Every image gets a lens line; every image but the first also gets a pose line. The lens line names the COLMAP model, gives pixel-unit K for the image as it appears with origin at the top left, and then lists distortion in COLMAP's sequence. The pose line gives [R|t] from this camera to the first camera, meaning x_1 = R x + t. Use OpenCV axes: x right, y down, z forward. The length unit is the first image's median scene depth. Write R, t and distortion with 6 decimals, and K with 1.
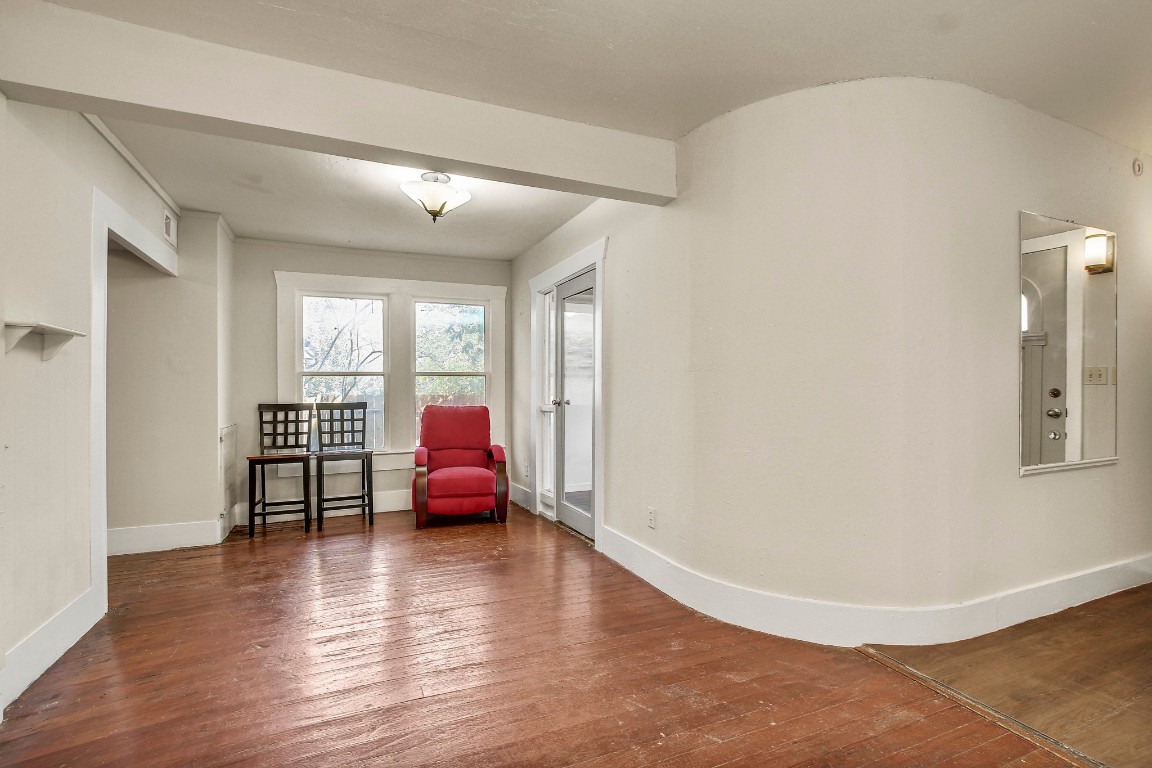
lens RADIAL K [[533.9, 0, 570.9], [0, 533.9, 390.4], [0, 0, 1]] dist [-0.013149, 0.004659]
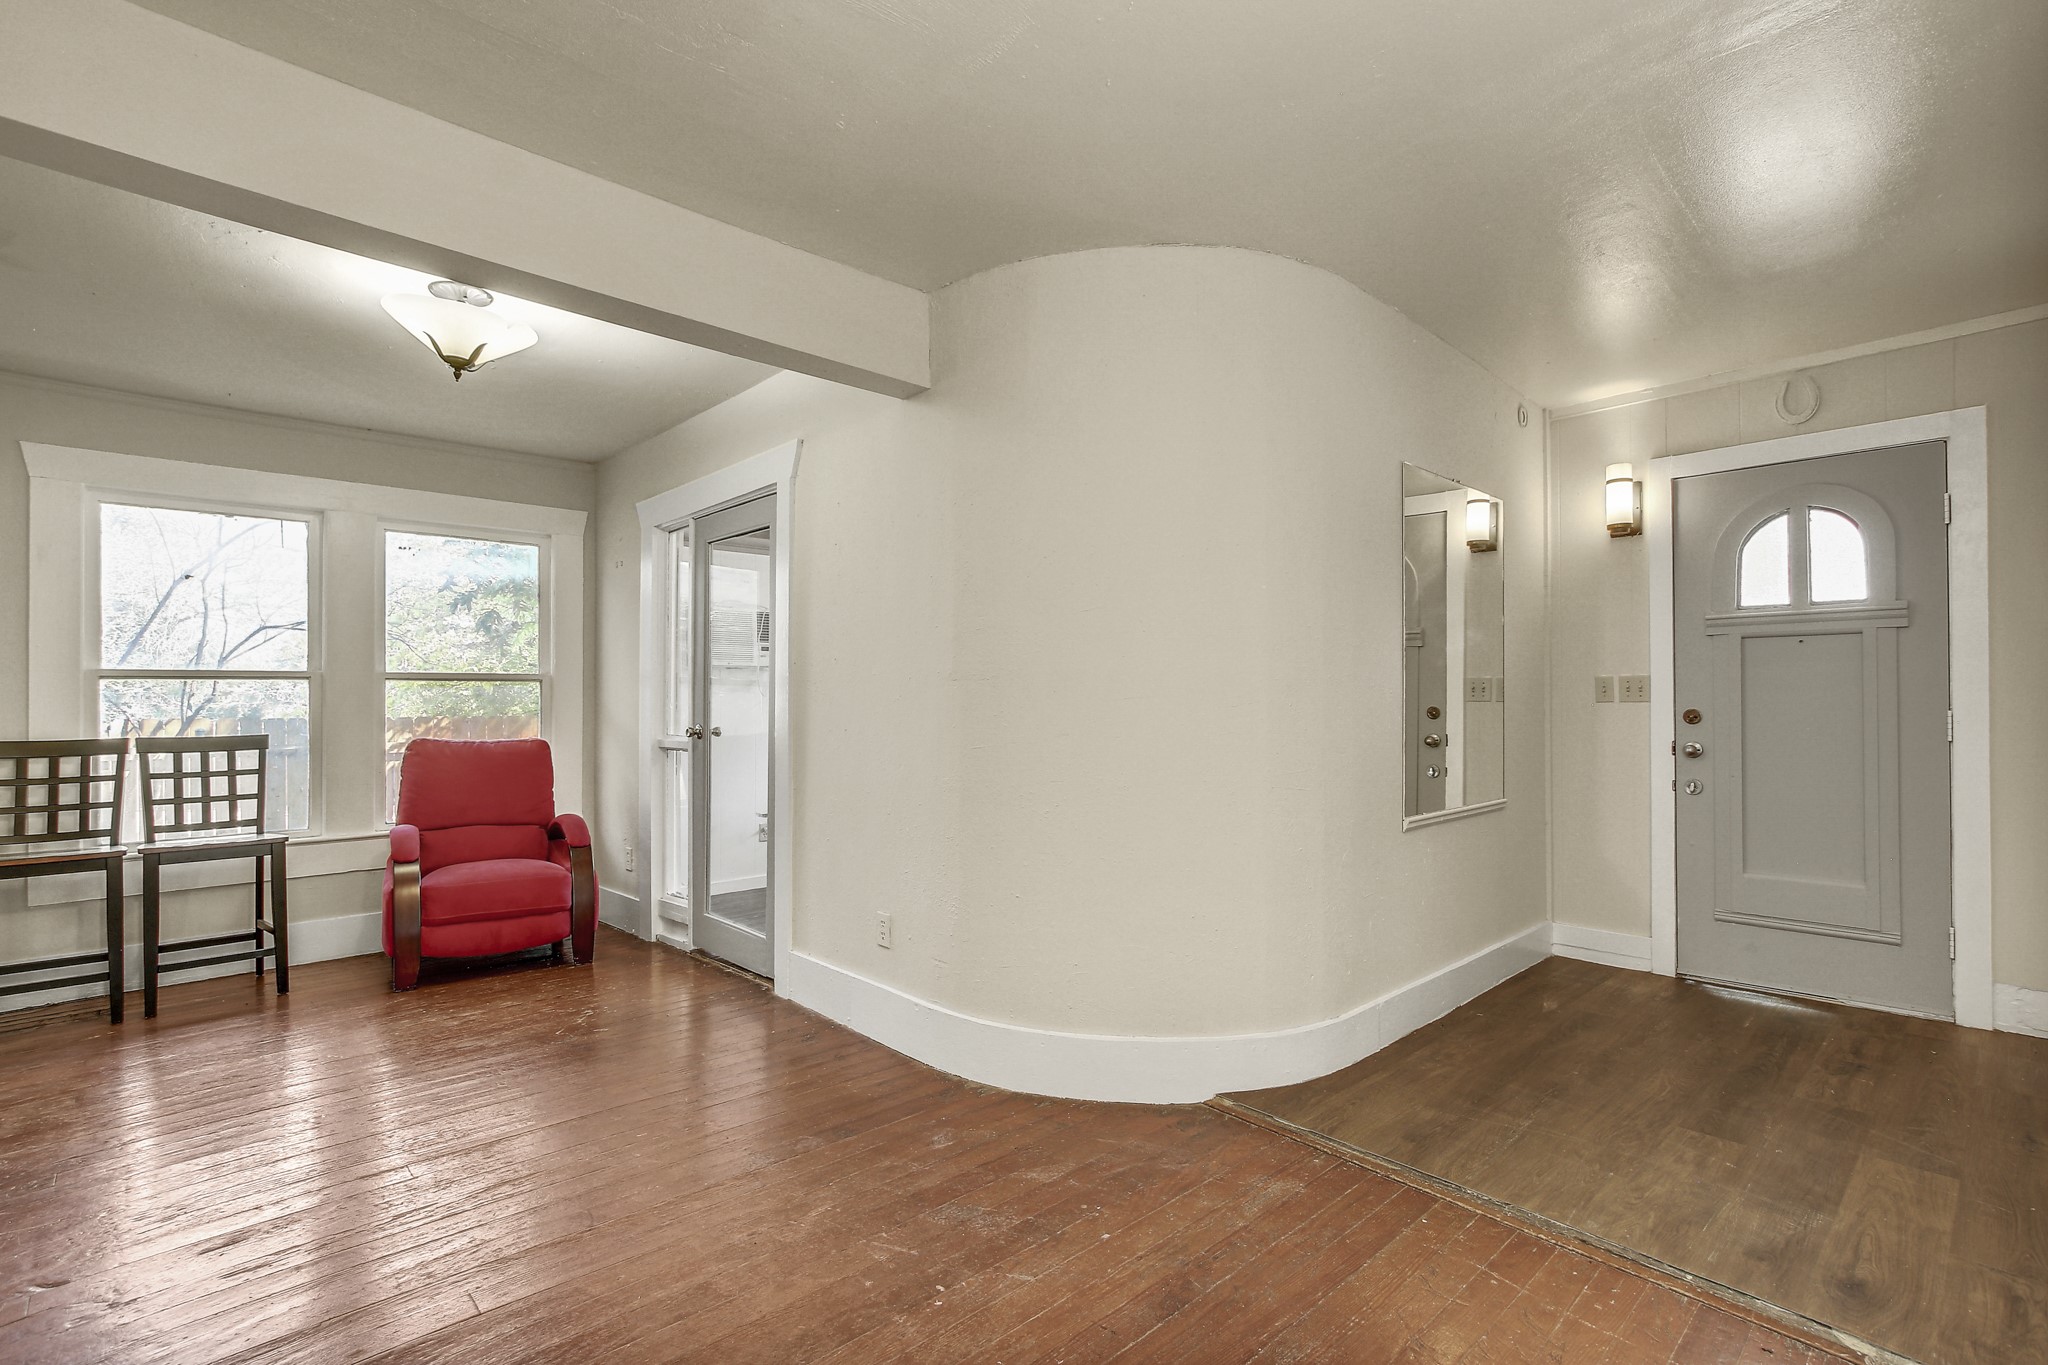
lens RADIAL K [[949.1, 0, 1010.4], [0, 949.1, 693.2], [0, 0, 1]] dist [-0.013149, 0.004659]
pose [[0.941835, 0.003676, 0.336057, -0.059668], [0.000730, 0.999915, -0.012984, -0.005133], [-0.336076, 0.012474, 0.941752, -0.020945]]
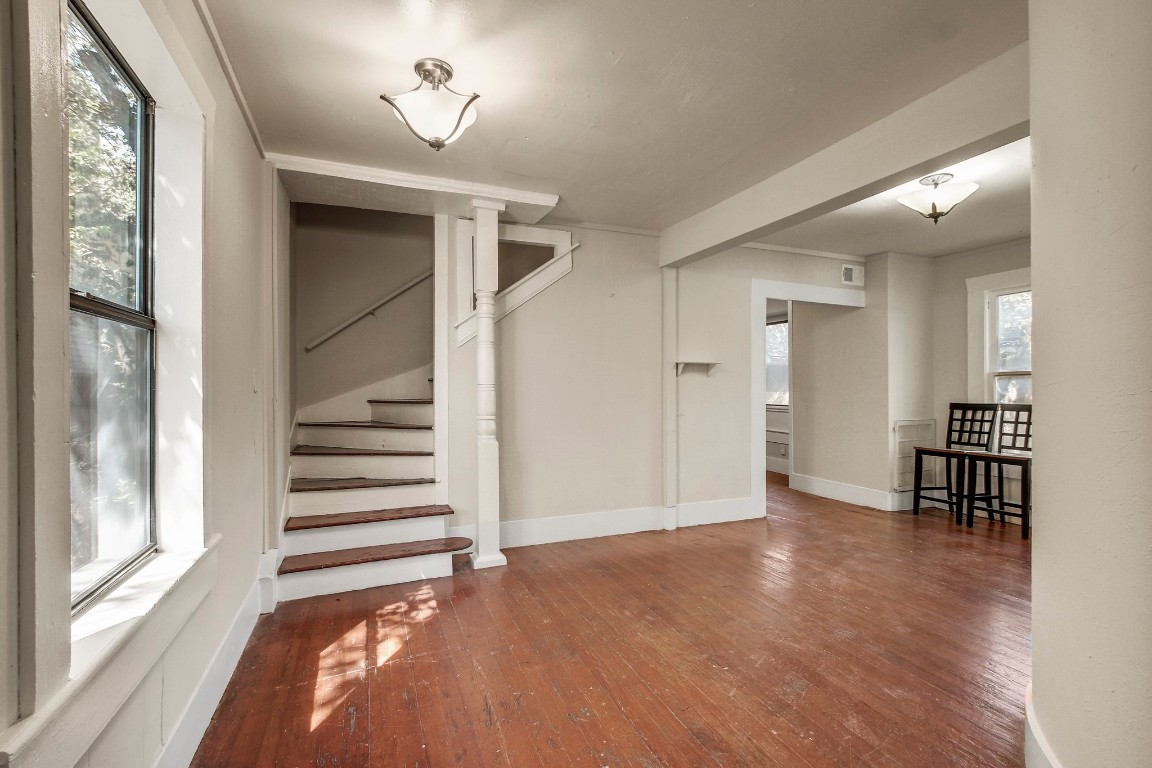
lens RADIAL K [[533.9, 0, 582.1], [0, 533.9, 386.6], [0, 0, 1]] dist [-0.013149, 0.004659]
pose [[-0.035561, -0.002073, -0.999365, 0.743381], [-0.000062, 0.999998, -0.002072, -0.007961], [0.999368, -0.000012, -0.035561, 0.363679]]
